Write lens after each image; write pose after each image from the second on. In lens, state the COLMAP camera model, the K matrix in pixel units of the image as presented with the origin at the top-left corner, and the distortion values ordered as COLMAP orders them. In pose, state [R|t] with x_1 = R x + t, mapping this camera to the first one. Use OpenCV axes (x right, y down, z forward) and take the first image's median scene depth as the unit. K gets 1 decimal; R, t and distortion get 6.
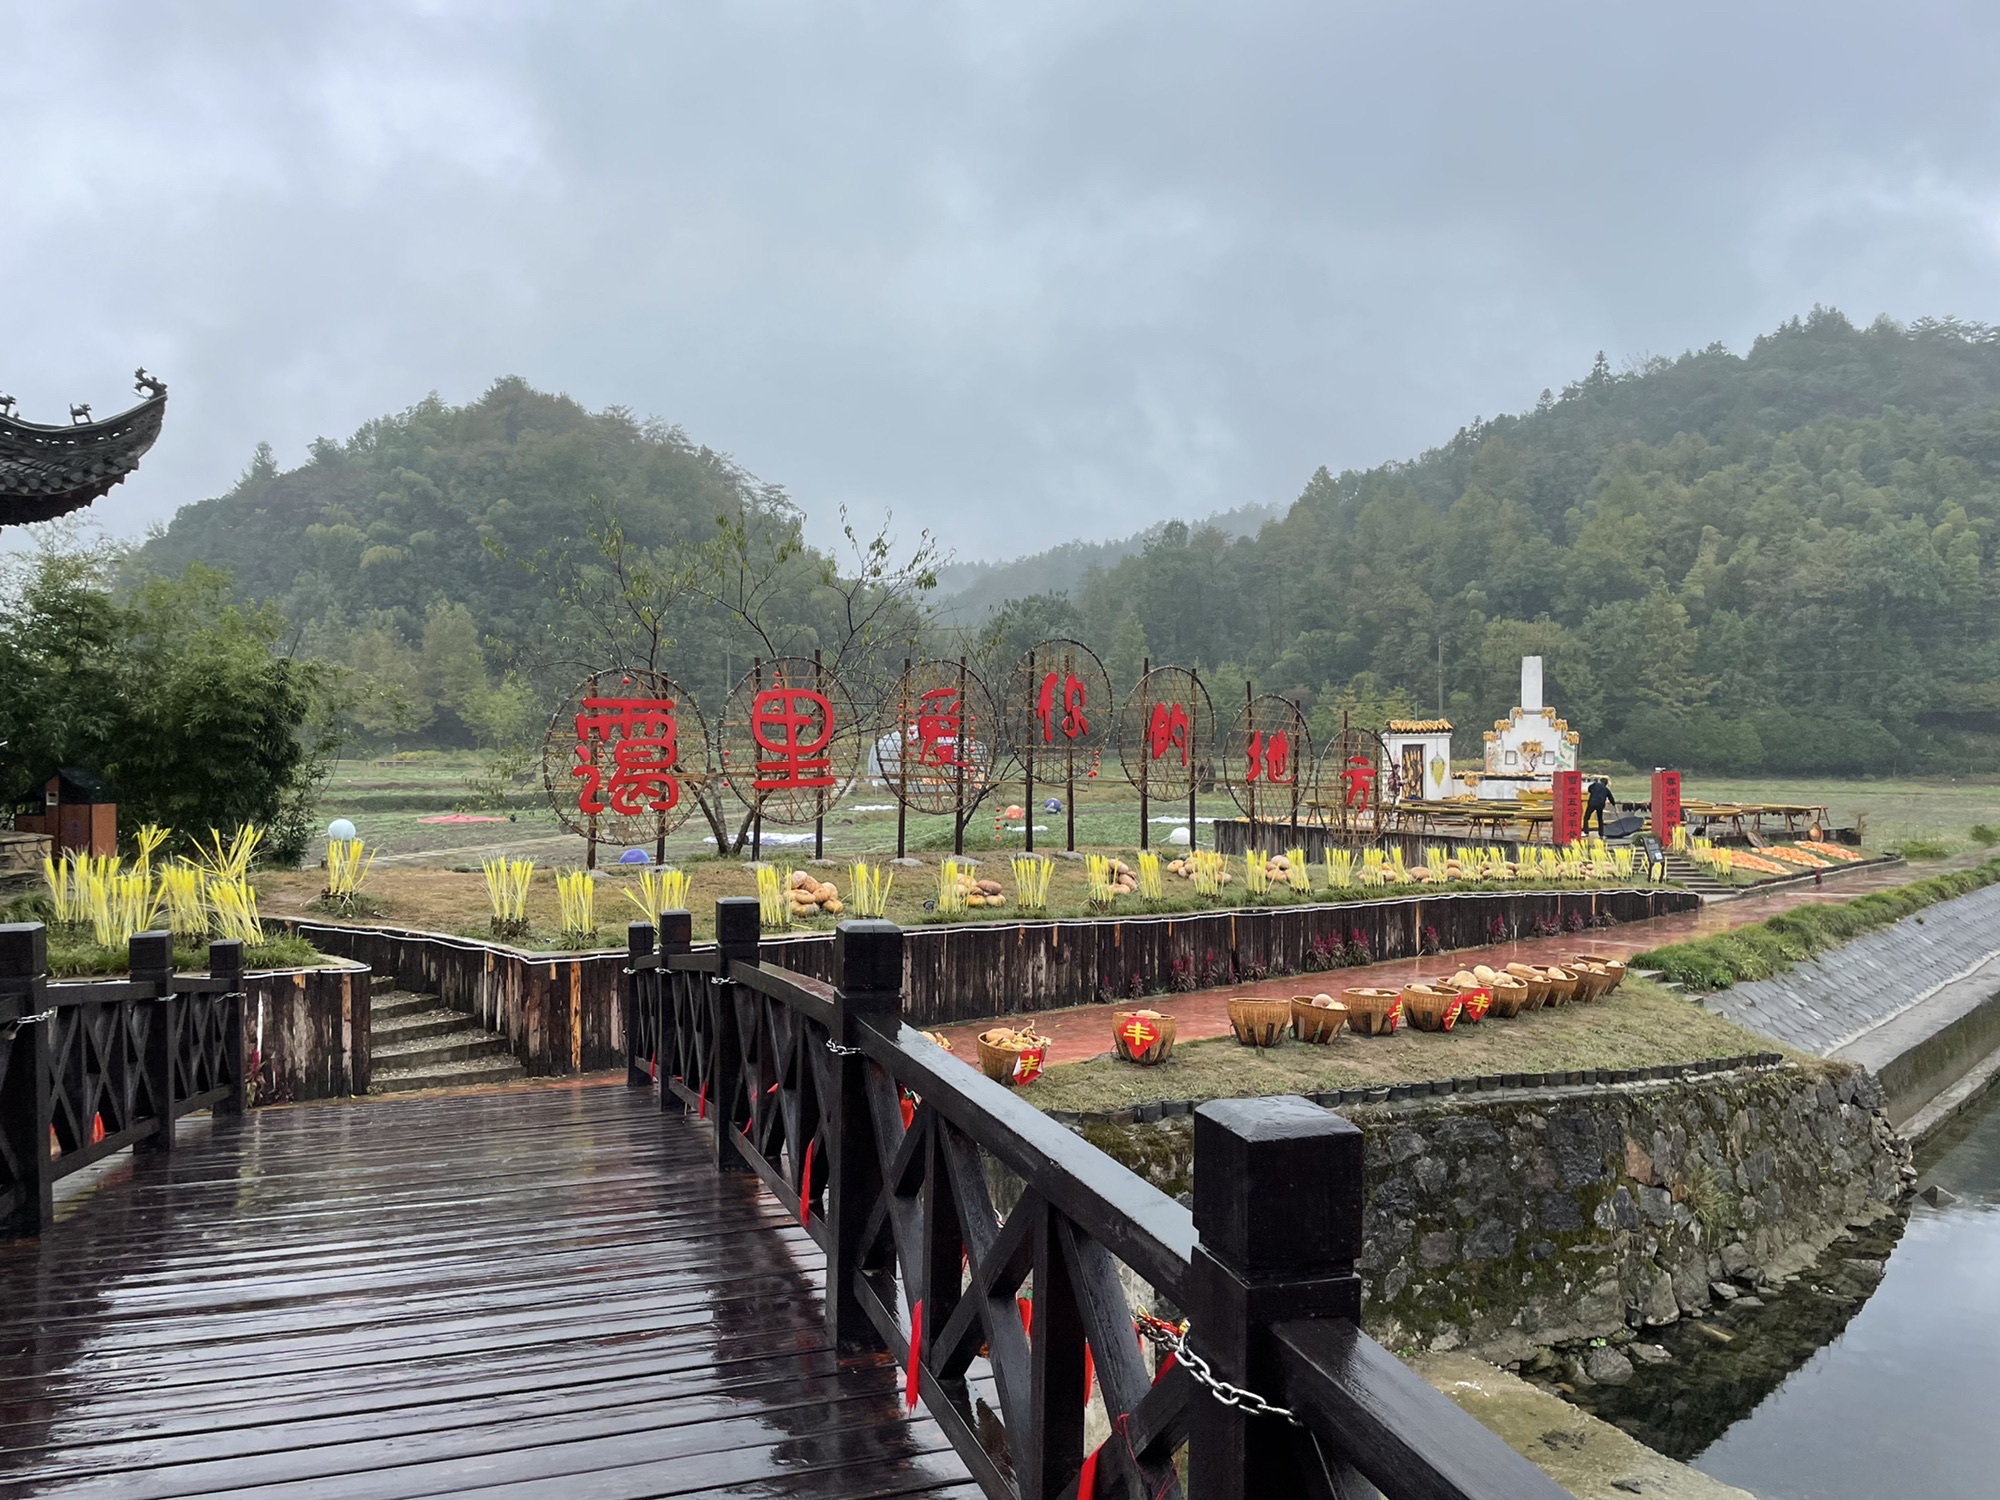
lens RADIAL K [[1480.0, 0, 1000.6], [0, 1480.0, 822.5], [0, 0, 1]] dist [0.084427, -0.109124]
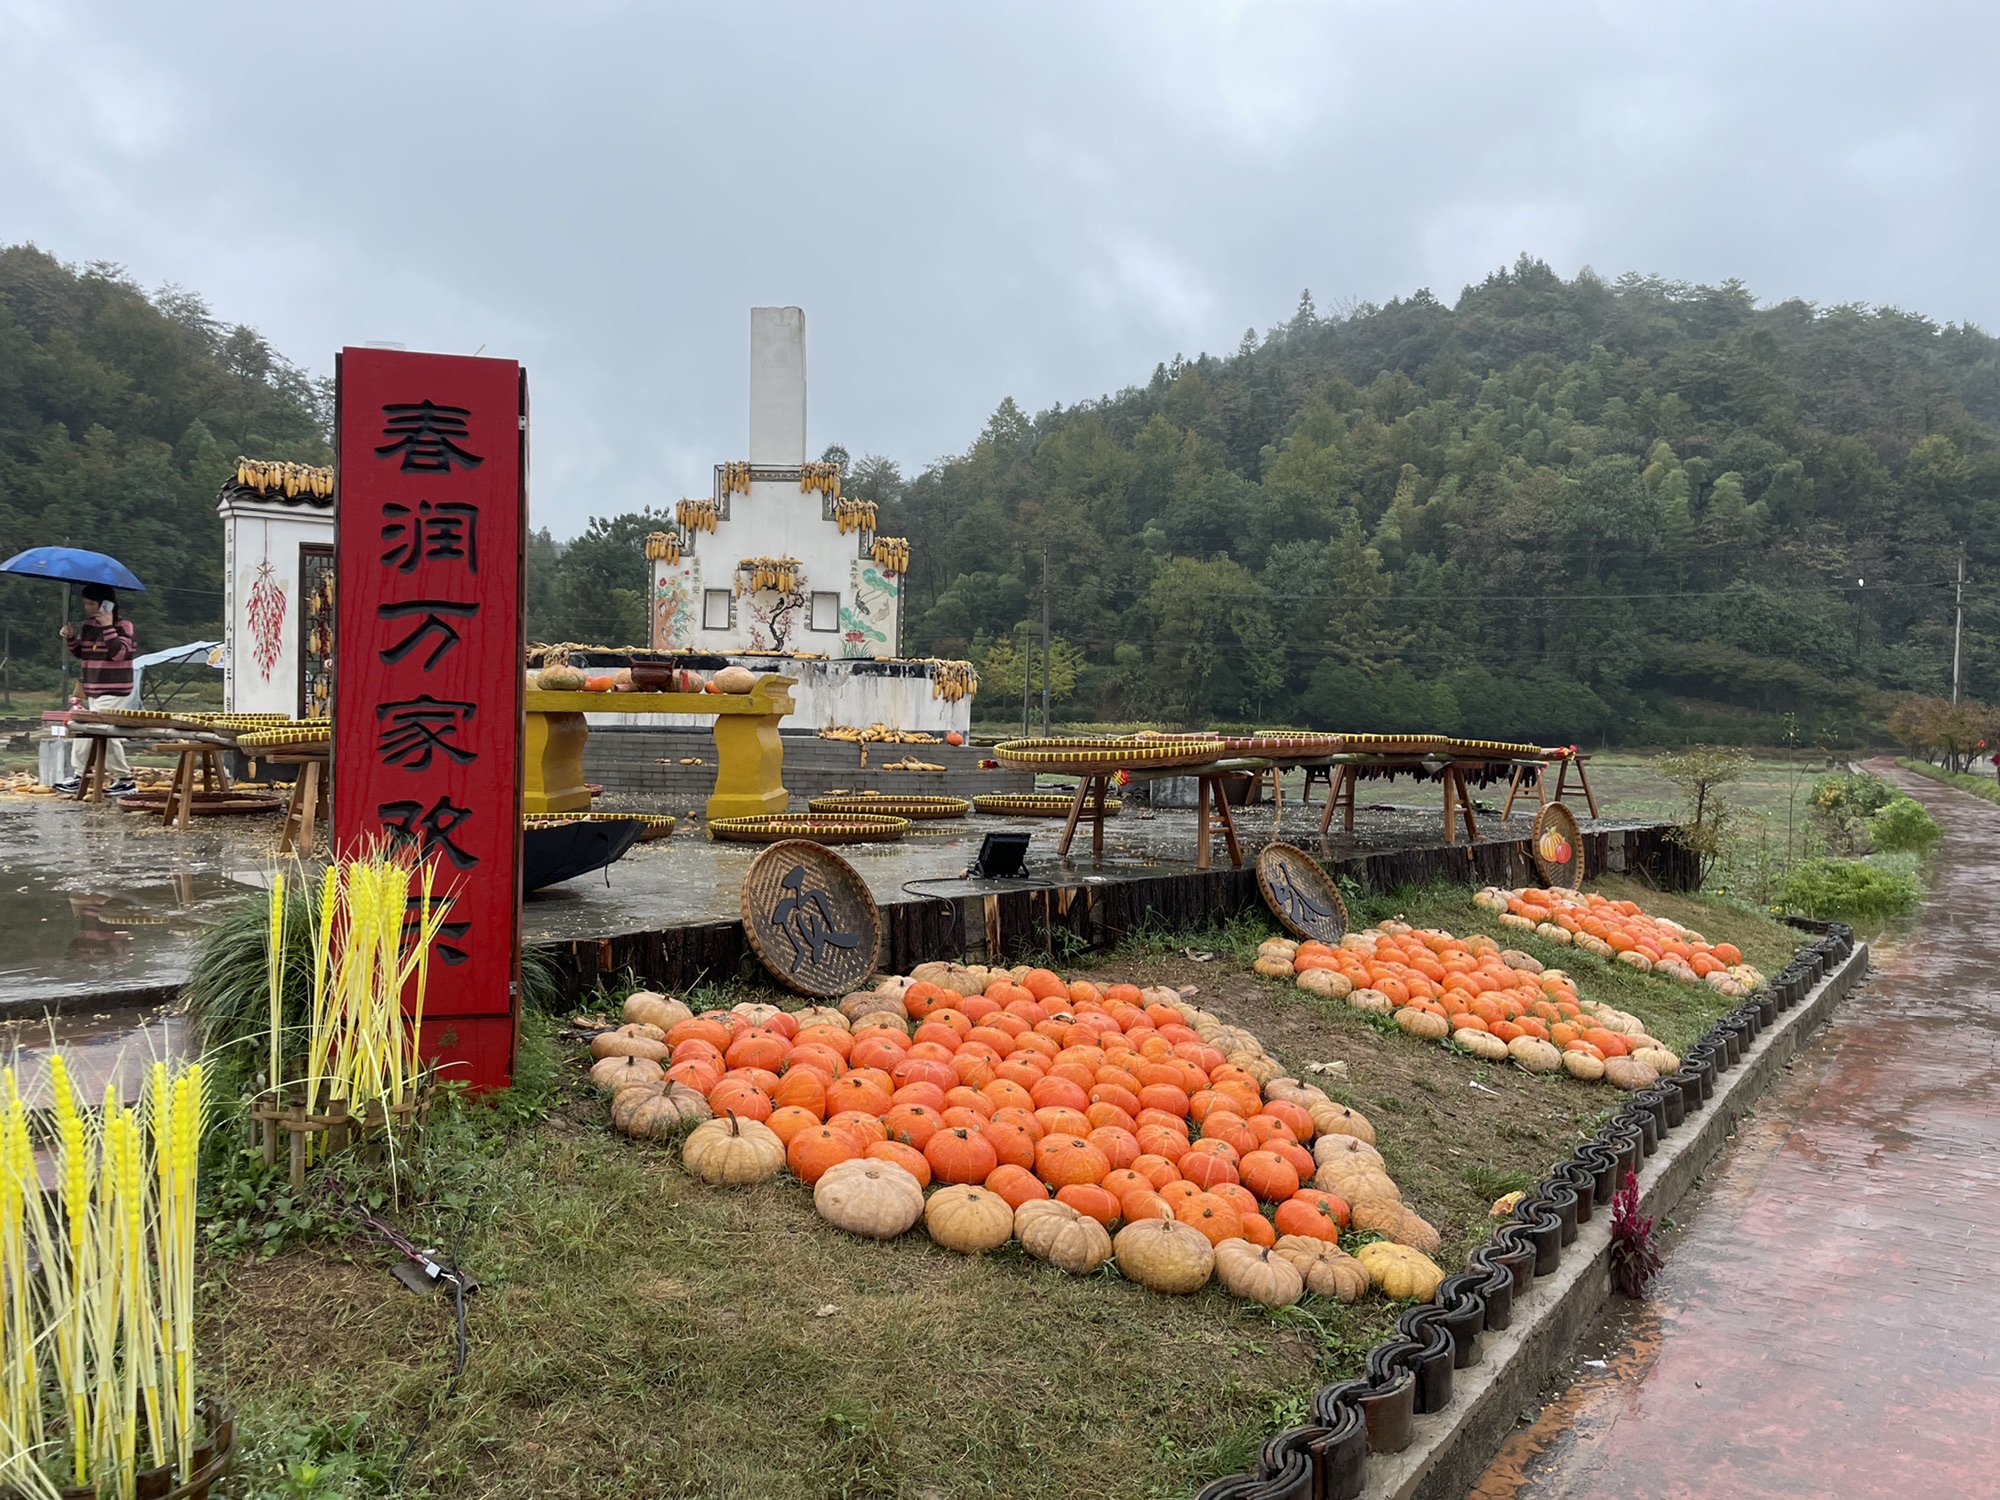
lens RADIAL K [[1480.0, 0, 1000.6], [0, 1480.0, 822.5], [0, 0, 1]] dist [0.084427, -0.109124]
pose [[0.986253, 0.001776, 0.165233, 0.097550], [-0.004484, 0.999862, 0.016018, -0.000220], [-0.165182, -0.016539, 0.986124, 0.183287]]
